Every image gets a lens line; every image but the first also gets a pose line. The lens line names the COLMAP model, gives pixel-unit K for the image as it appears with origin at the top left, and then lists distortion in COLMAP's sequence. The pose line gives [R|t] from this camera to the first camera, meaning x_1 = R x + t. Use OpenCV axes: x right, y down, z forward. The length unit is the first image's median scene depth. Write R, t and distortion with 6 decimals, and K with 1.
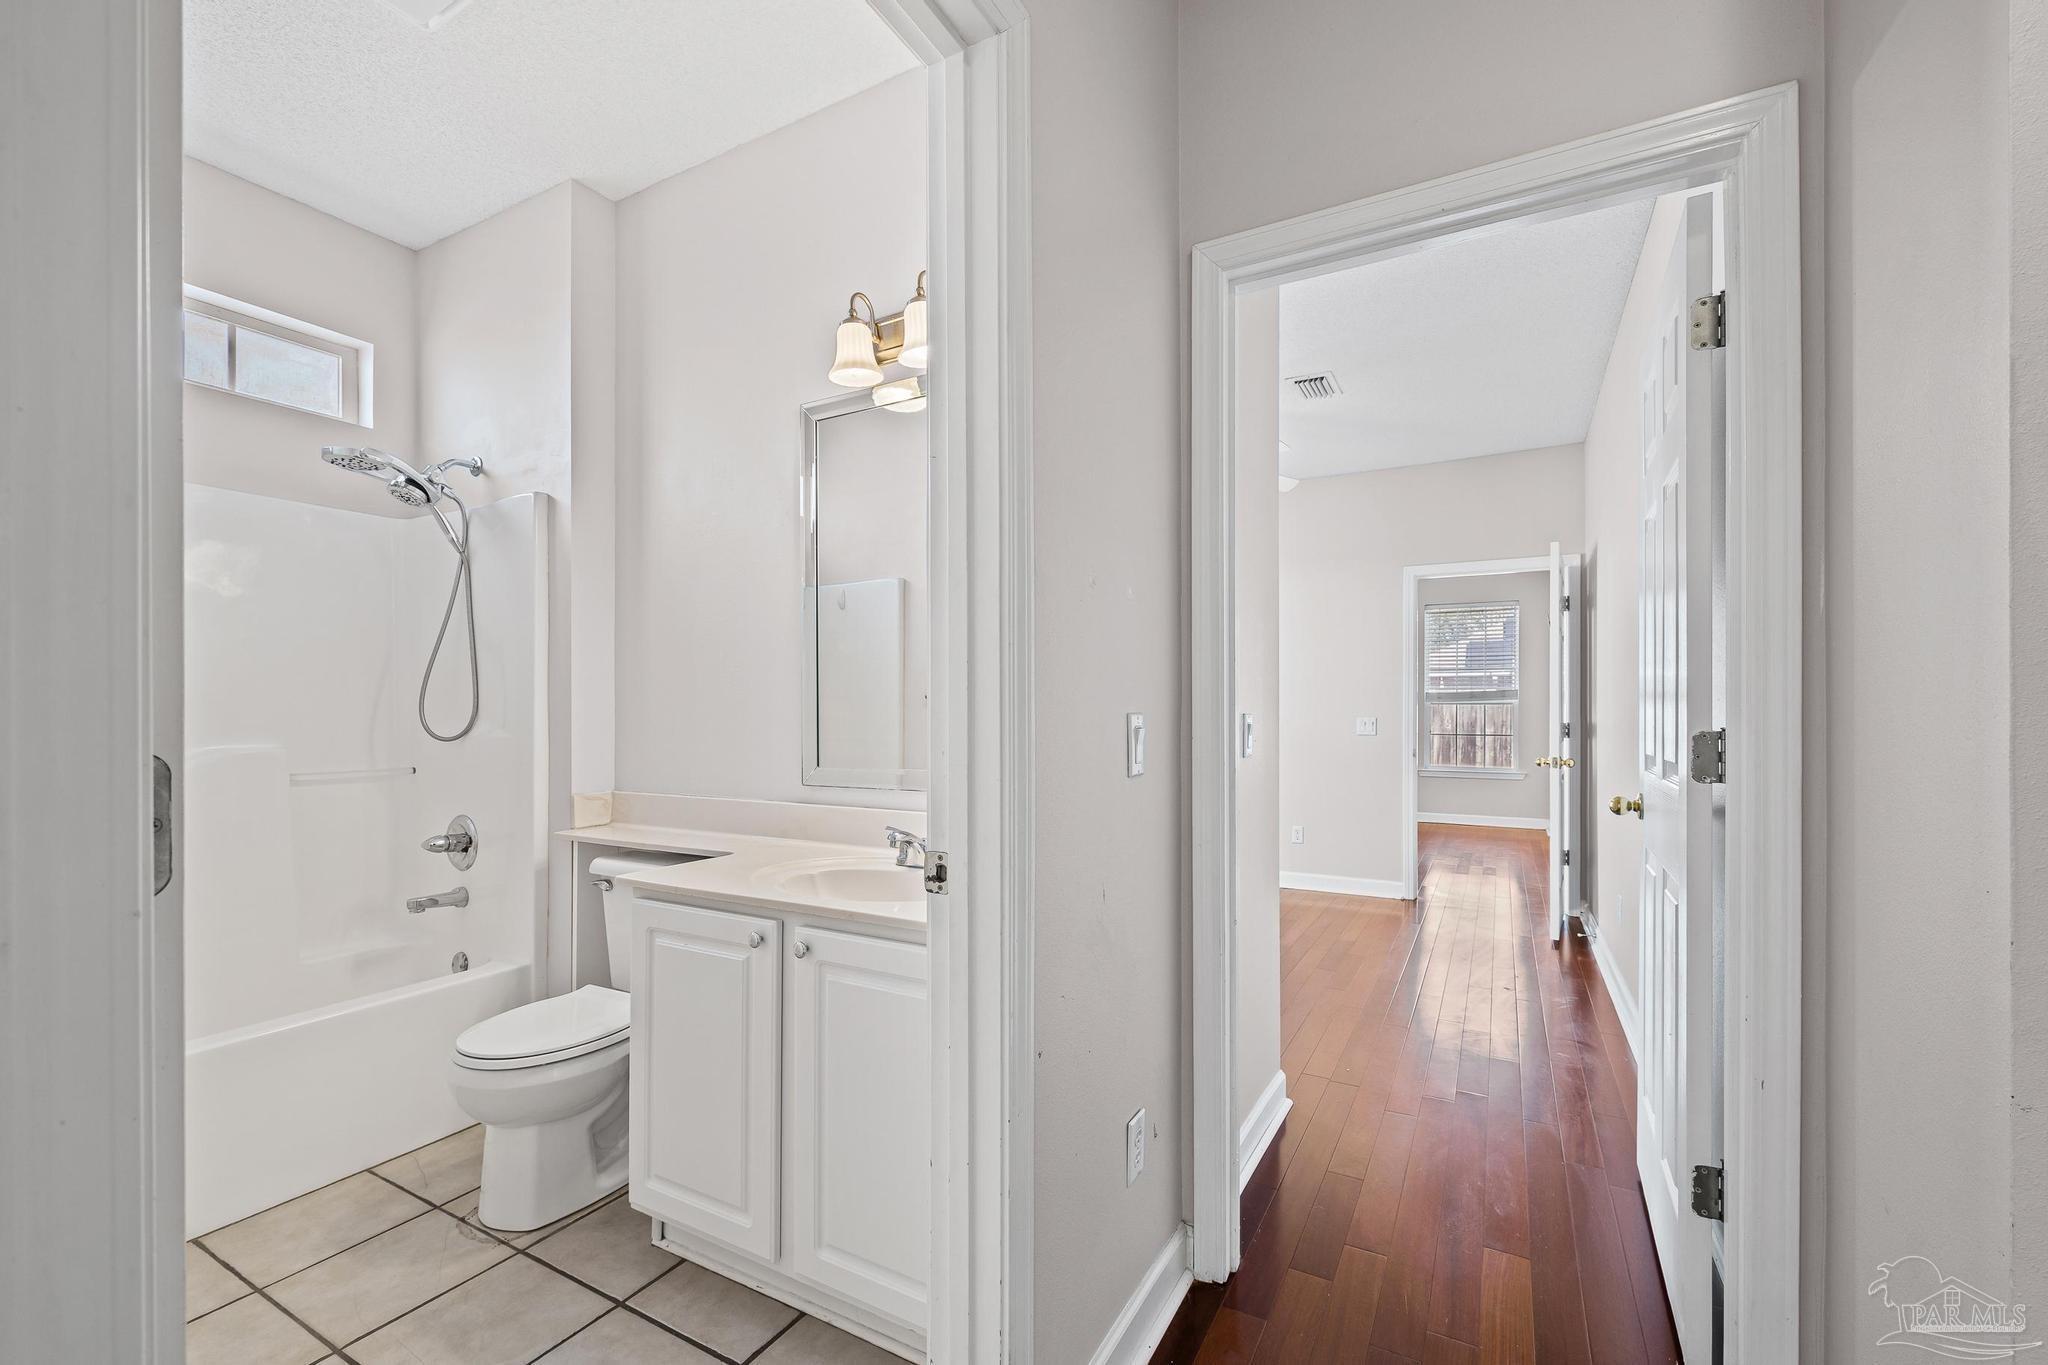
lens RADIAL K [[879.7, 0, 1027.8], [0, 879.7, 711.9], [0, 0, 1]] dist [0.000489, -0.001606]
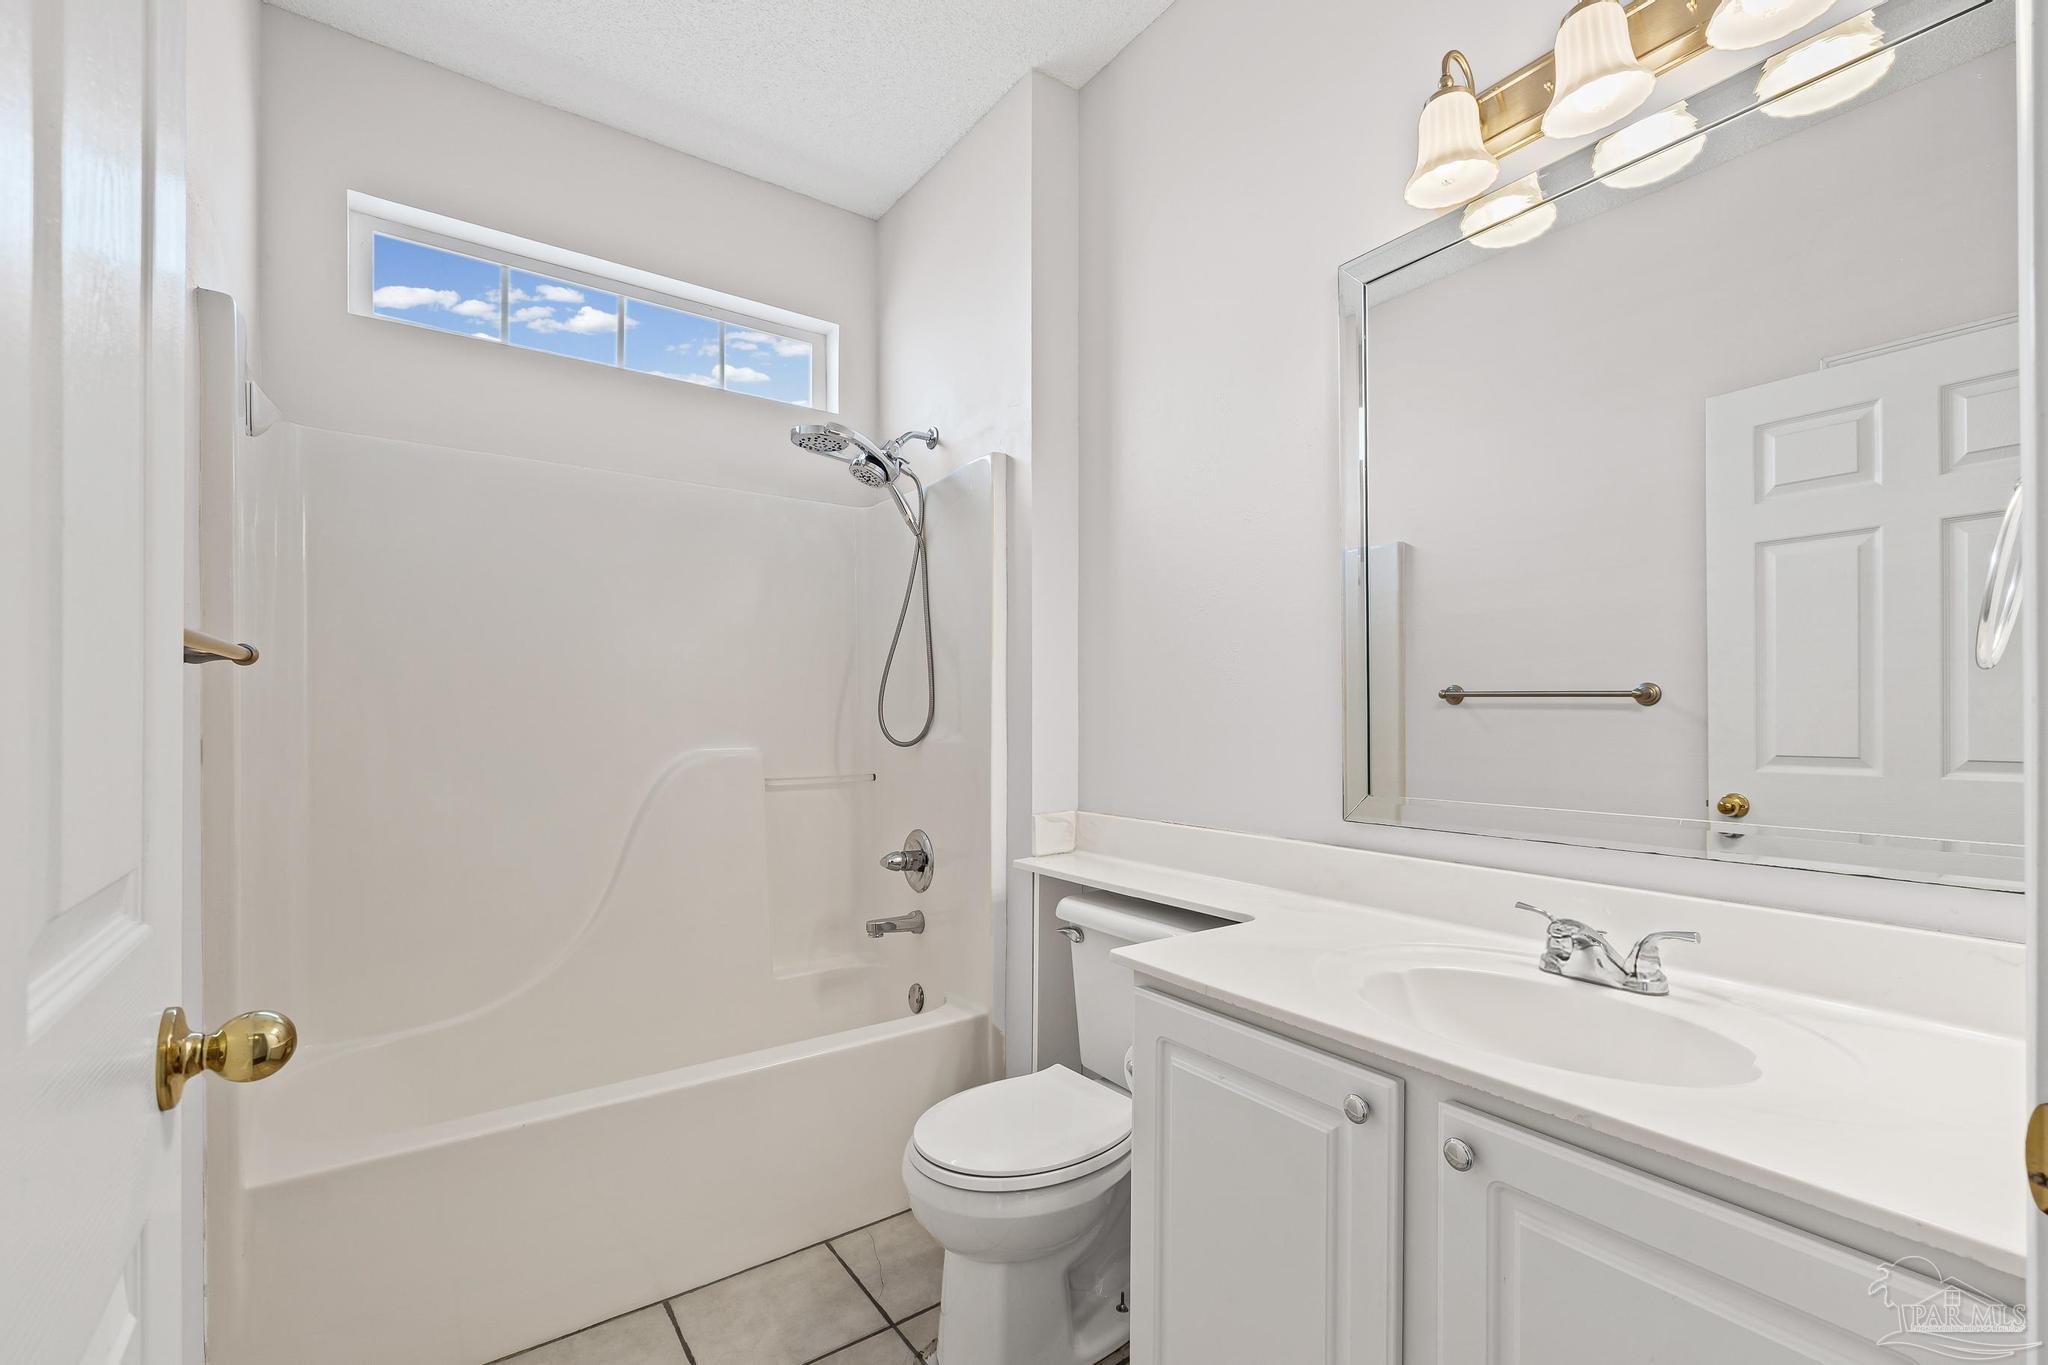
lens RADIAL K [[879.7, 0, 1019.4], [0, 879.7, 701.5], [0, 0, 1]] dist [0.000489, -0.001606]
pose [[0.899195, -0.007150, -0.437490, -0.165490], [0.000566, 0.999885, -0.015178, 0.001230], [0.437548, 0.013401, 0.899095, 0.249518]]
